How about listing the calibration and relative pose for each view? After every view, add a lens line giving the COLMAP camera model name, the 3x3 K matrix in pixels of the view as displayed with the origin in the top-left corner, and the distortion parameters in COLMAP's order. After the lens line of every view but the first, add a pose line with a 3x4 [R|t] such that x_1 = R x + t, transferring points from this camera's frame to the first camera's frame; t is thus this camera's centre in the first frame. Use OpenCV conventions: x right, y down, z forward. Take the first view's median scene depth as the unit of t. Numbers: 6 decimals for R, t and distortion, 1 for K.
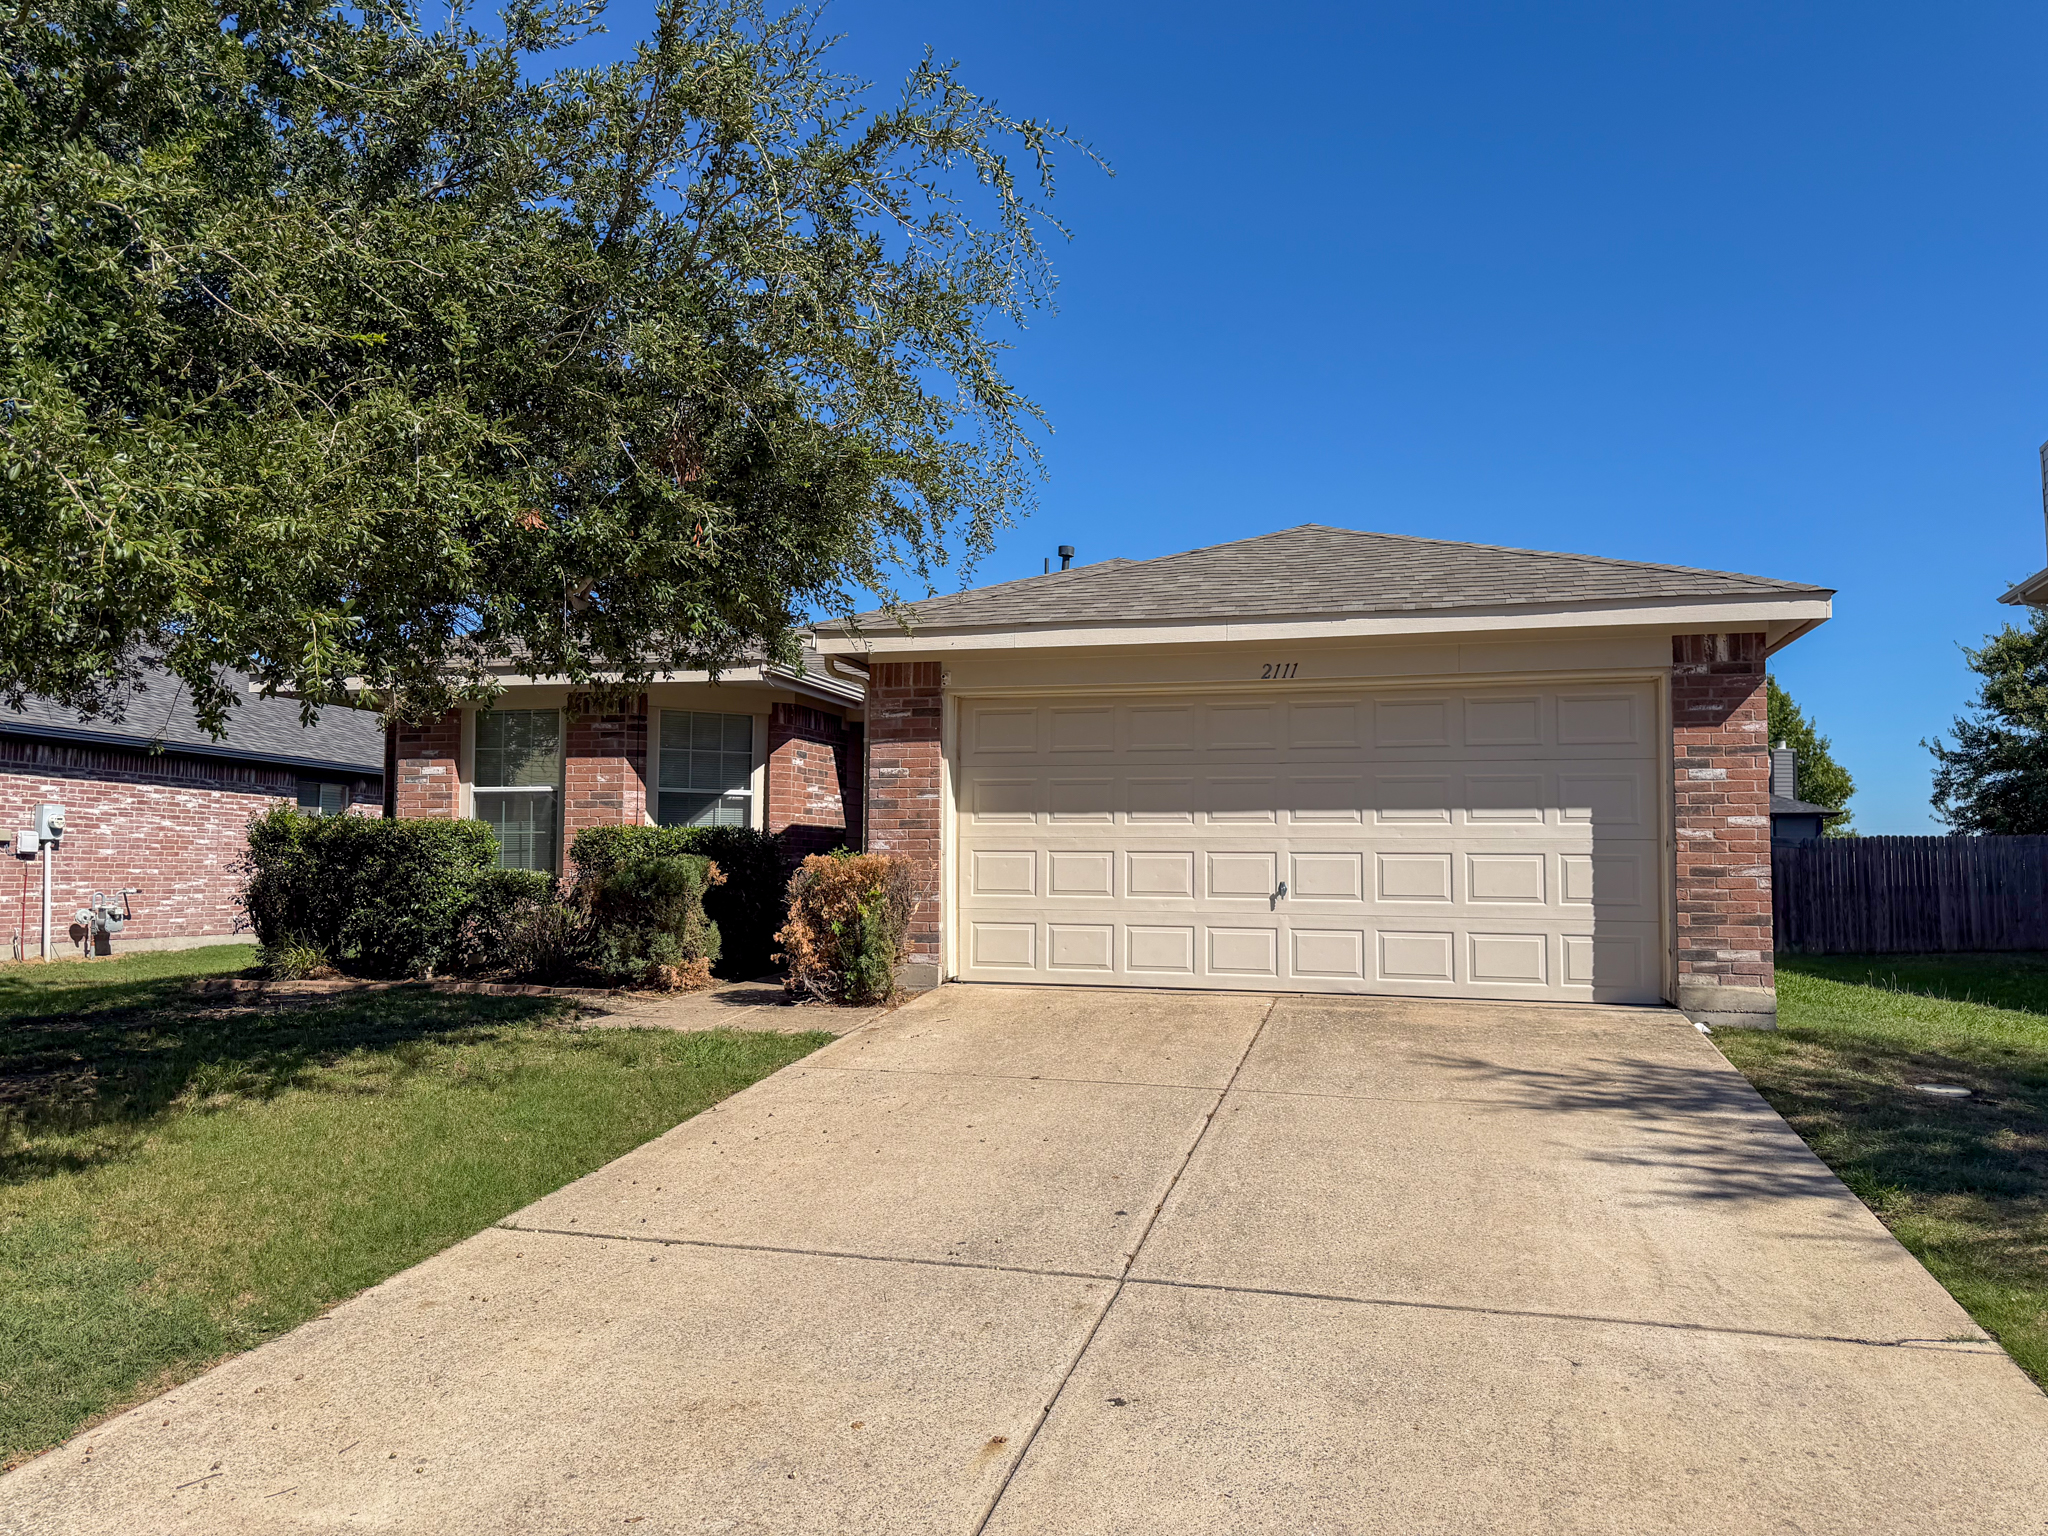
lens RADIAL K [[1422.5, 0, 1017.8], [0, 1422.5, 781.3], [0, 0, 1]] dist [0.057325, -0.000050]
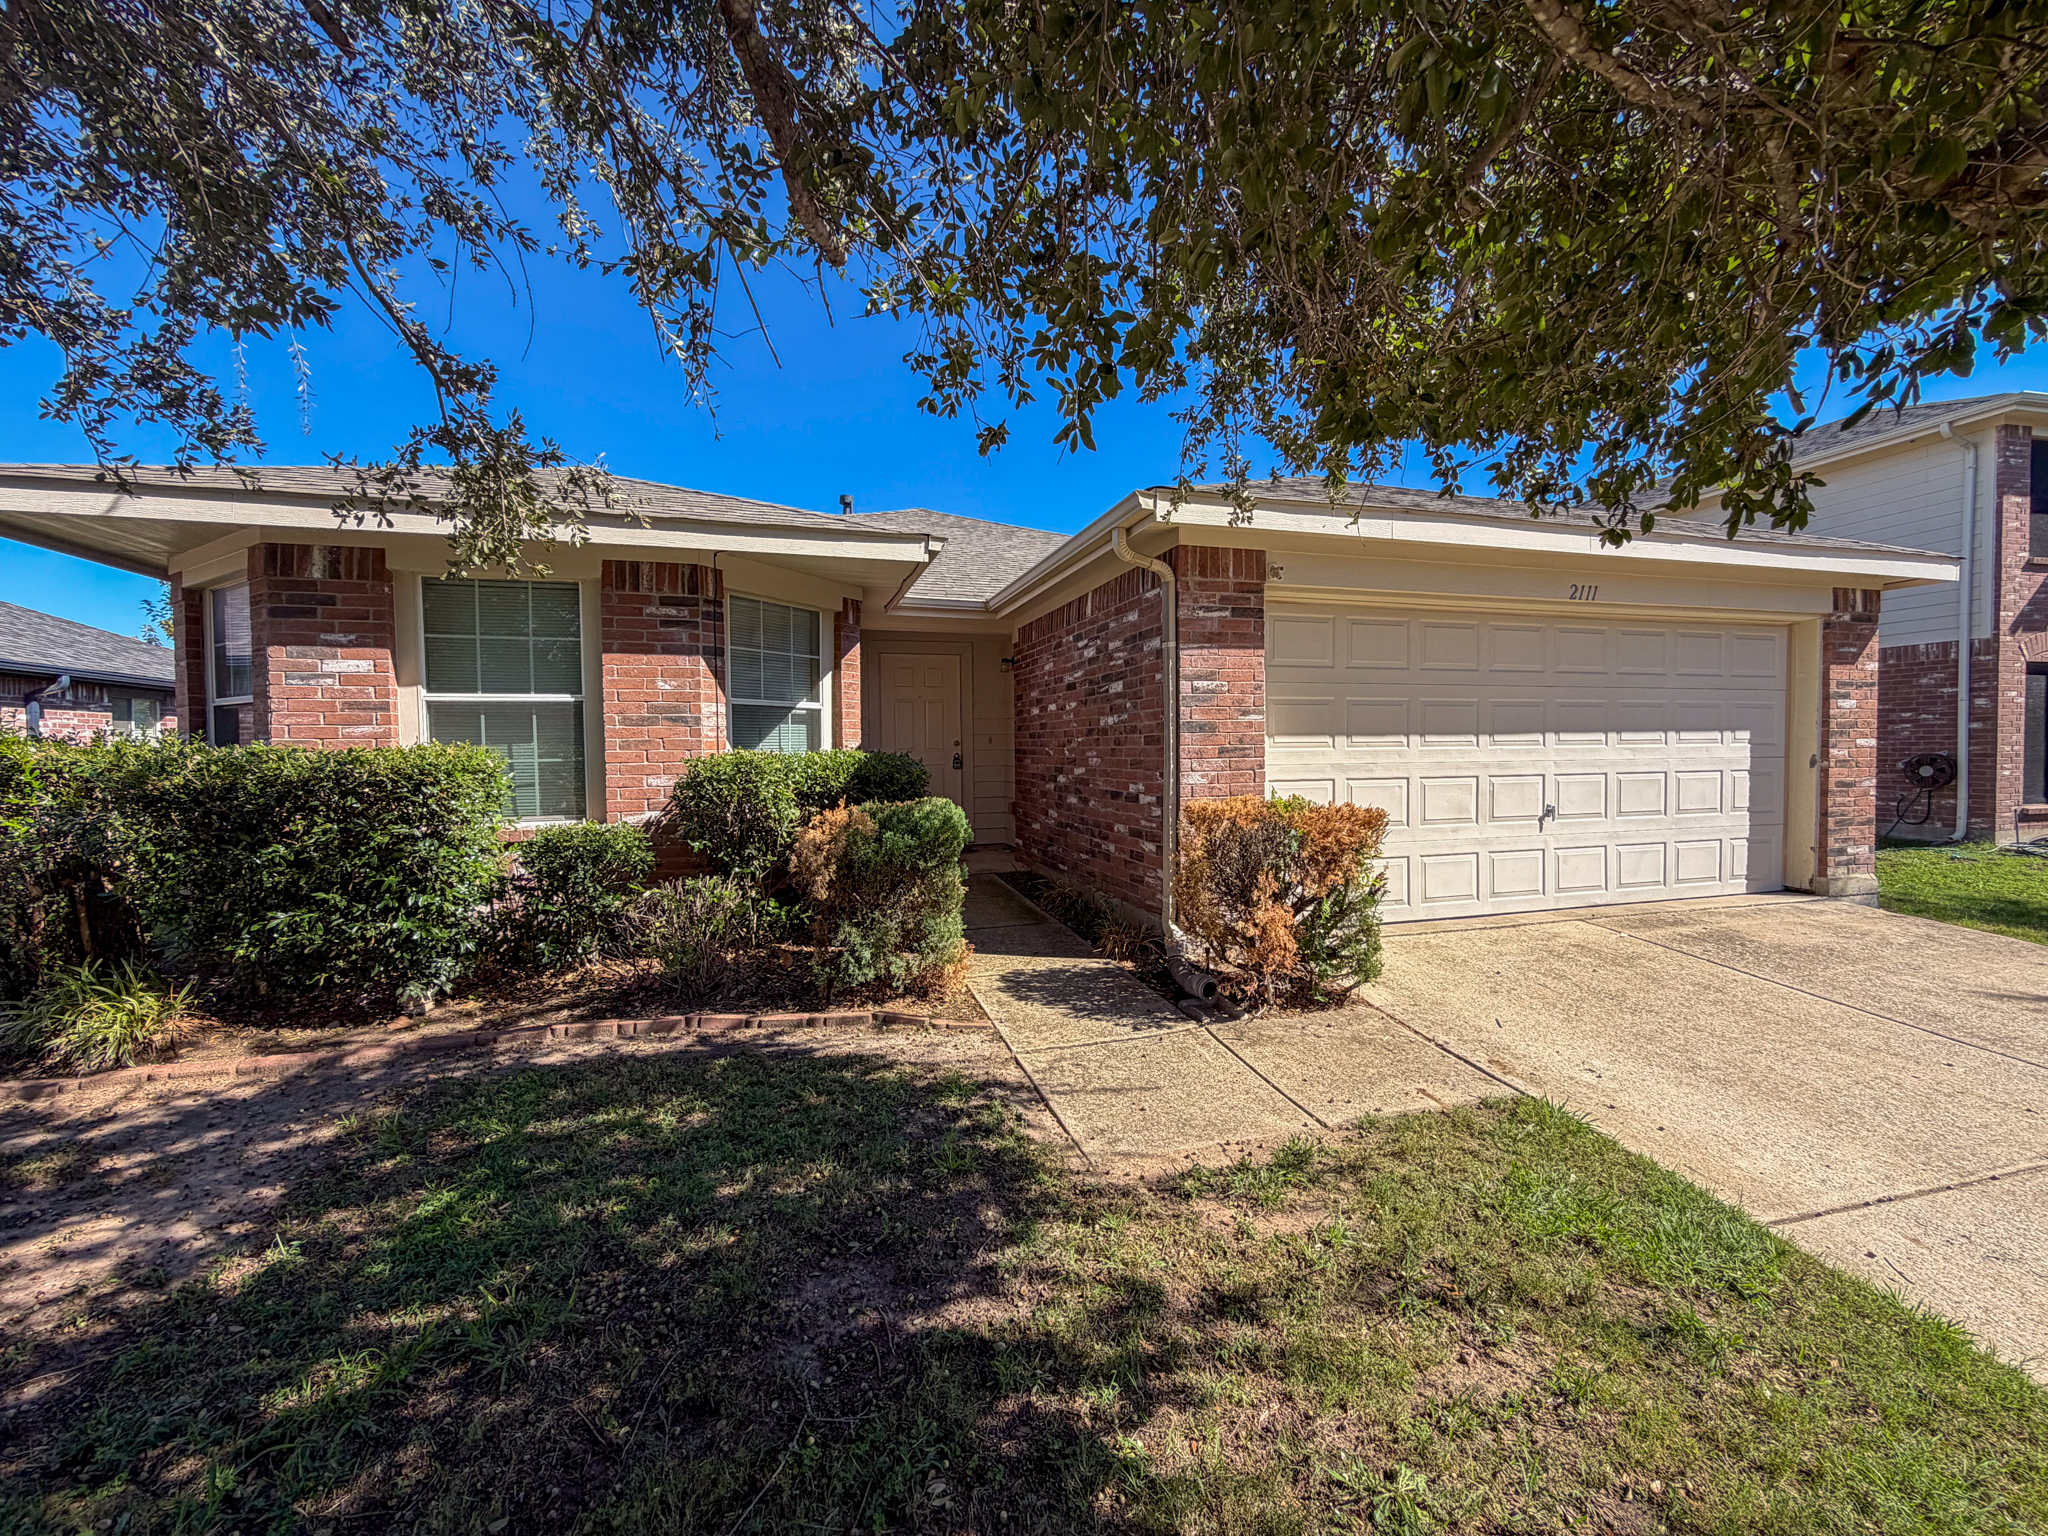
lens RADIAL K [[817.6, 0, 1019.2], [0, 817.6, 768.2], [0, 0, 1]] dist [-0.000354, 0.000374]
pose [[0.858292, -0.029255, 0.512327, -0.395617], [-0.017523, 0.996121, 0.086237, 0.001352], [-0.512862, -0.082994, 0.854450, 0.627859]]
